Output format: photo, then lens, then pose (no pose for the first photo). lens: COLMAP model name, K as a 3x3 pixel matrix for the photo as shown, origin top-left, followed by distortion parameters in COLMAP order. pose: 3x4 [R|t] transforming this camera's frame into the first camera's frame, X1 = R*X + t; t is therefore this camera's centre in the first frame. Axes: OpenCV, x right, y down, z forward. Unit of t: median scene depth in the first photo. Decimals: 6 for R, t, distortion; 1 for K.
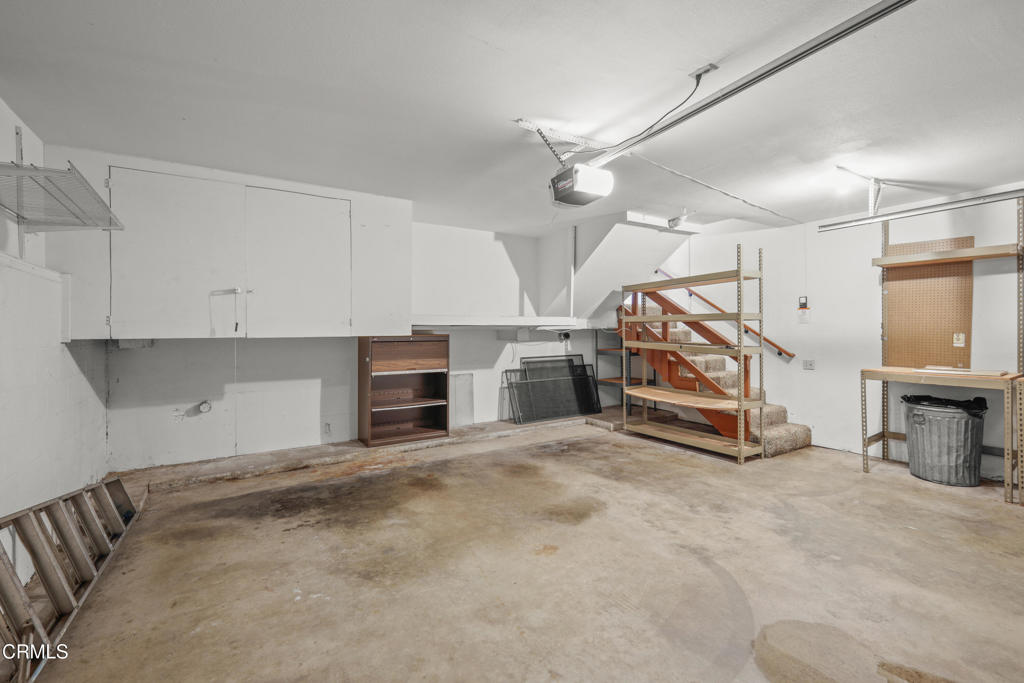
lens RADIAL K [[465.7, 0, 516.5], [0, 465.7, 336.2], [0, 0, 1]] dist [0.000598, 0.000241]
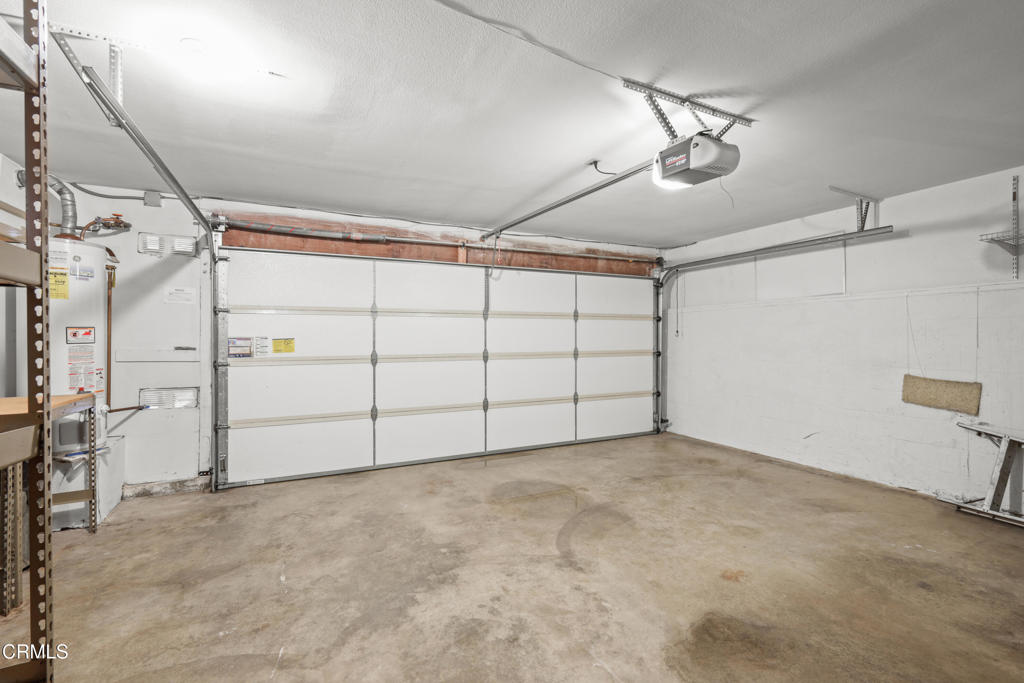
lens RADIAL K [[465.7, 0, 516.5], [0, 465.7, 336.2], [0, 0, 1]] dist [0.000598, 0.000241]
pose [[-0.993148, 0.011191, 0.116328, 0.354066], [0.011695, 0.999925, 0.003648, -0.015053], [-0.116279, 0.004984, -0.993204, 1.848436]]
